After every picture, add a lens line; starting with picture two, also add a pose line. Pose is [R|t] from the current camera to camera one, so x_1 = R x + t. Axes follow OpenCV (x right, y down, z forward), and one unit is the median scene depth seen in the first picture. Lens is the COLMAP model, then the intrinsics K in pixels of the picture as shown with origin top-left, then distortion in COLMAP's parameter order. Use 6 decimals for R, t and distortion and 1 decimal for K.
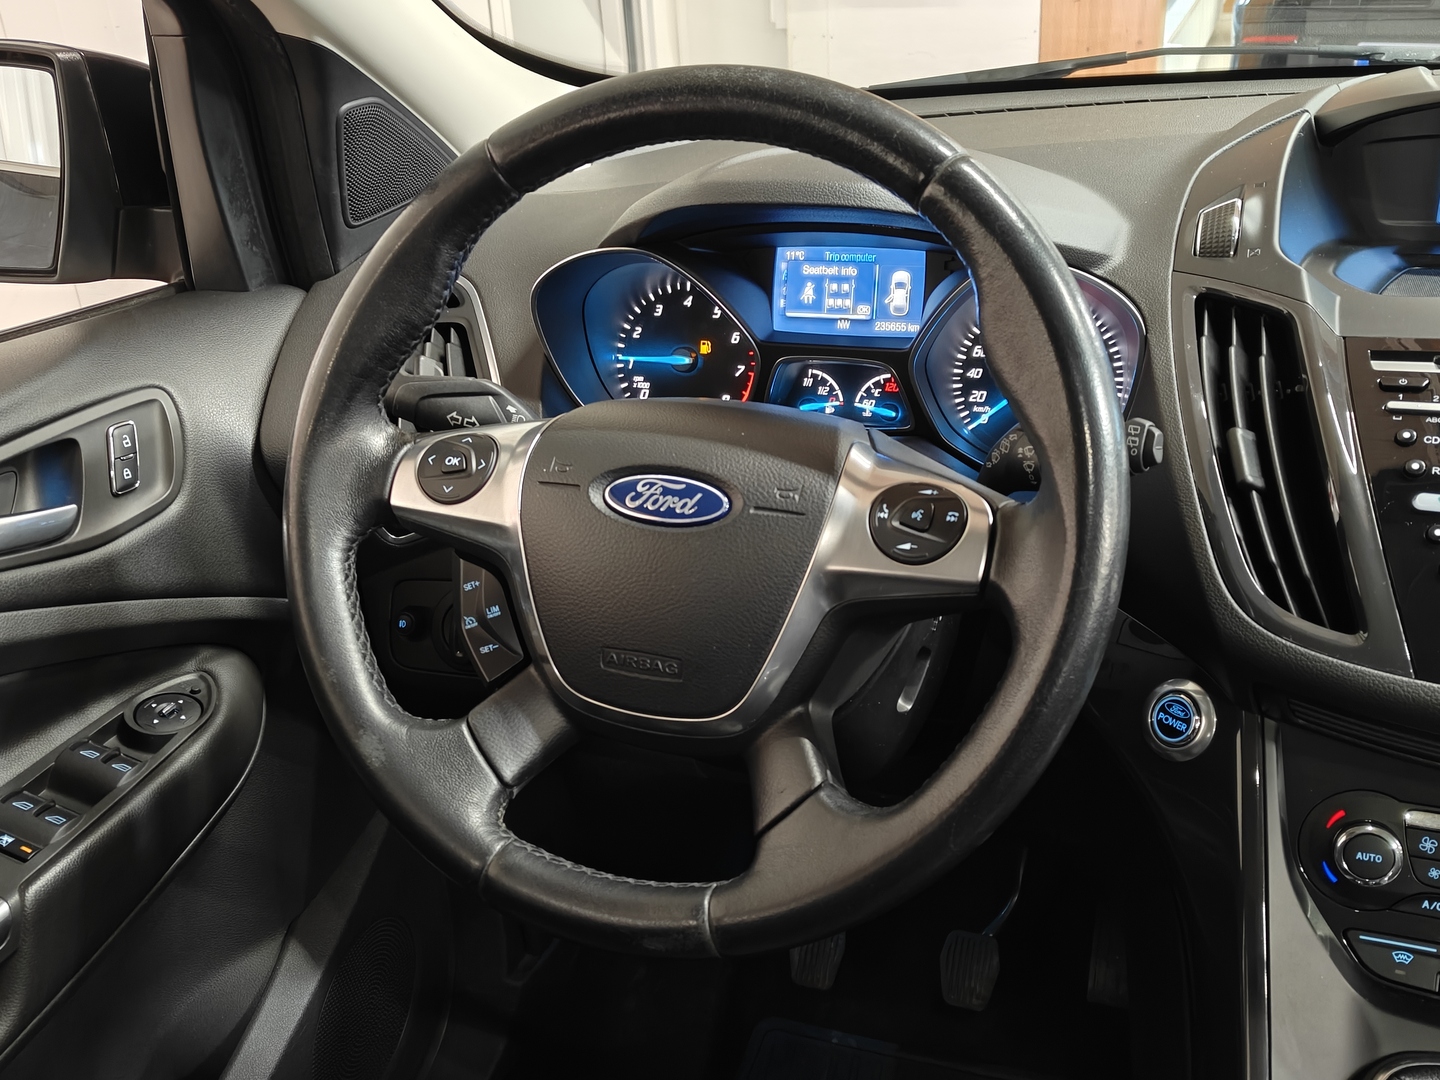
lens RADIAL K [[1352.6, 0, 712.3], [0, 1352.6, 539.1], [0, 0, 1]] dist [0.106486, -0.243862]
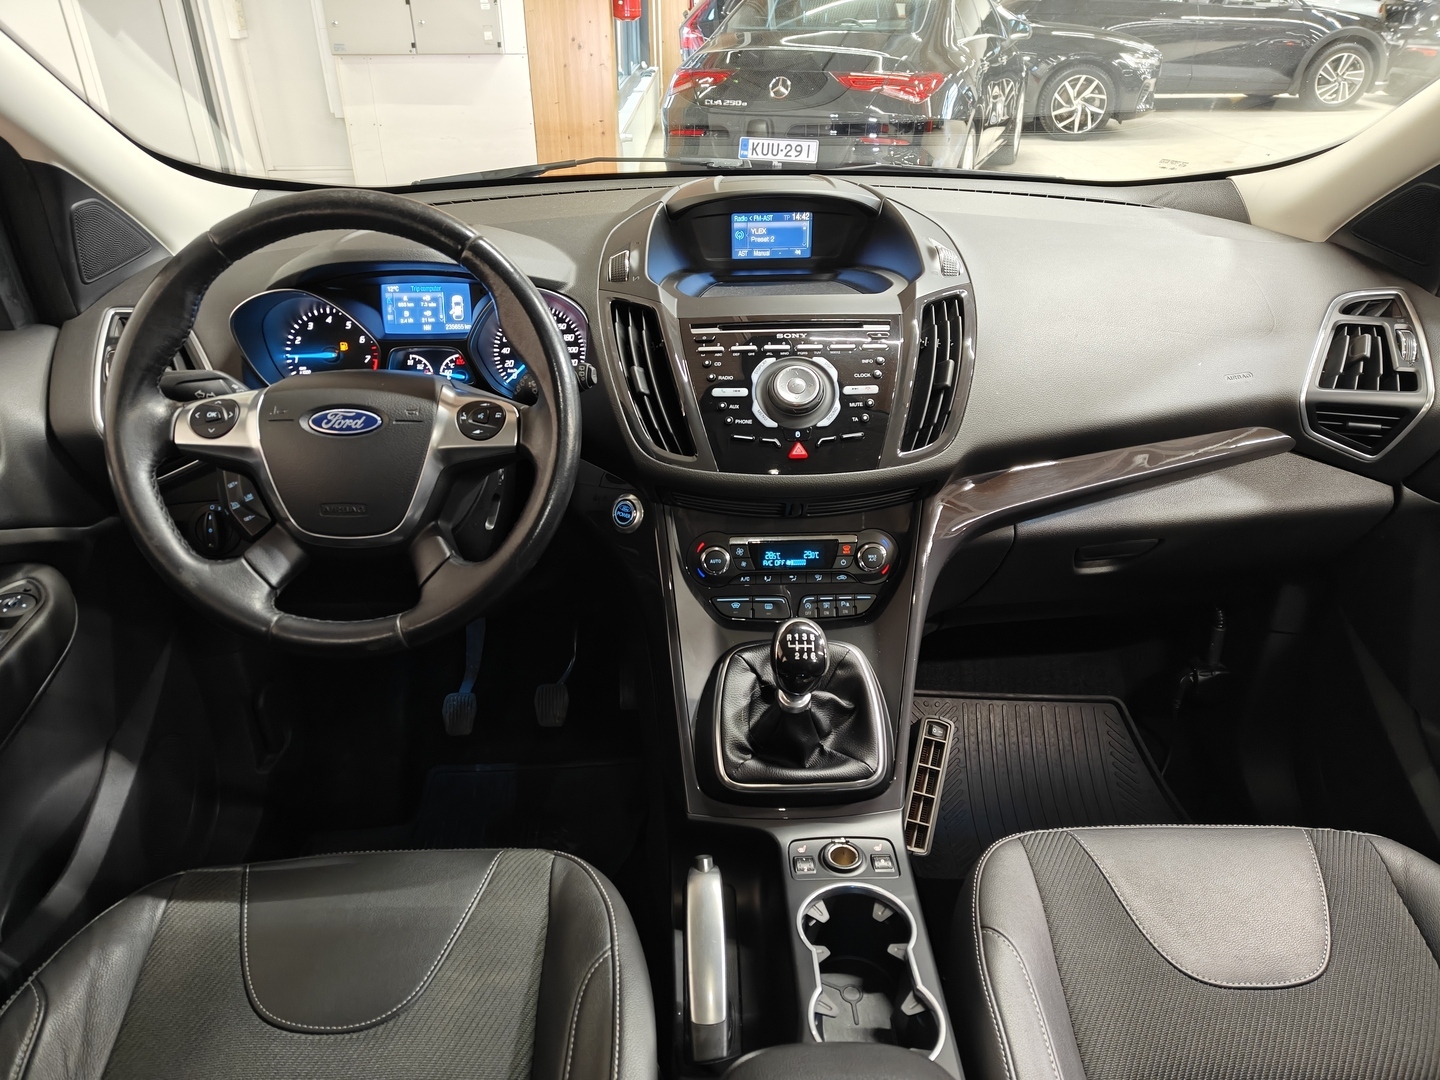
lens RADIAL K [[1010.4, 0, 720.0], [0, 1010.4, 540.0], [0, 0, 1]] dist [0.010092, -0.000134]
pose [[0.927185, -0.131379, 0.350810, -0.048555], [0.116466, 0.991170, 0.063378, 0.076529], [-0.356039, -0.017905, 0.934300, -0.367587]]
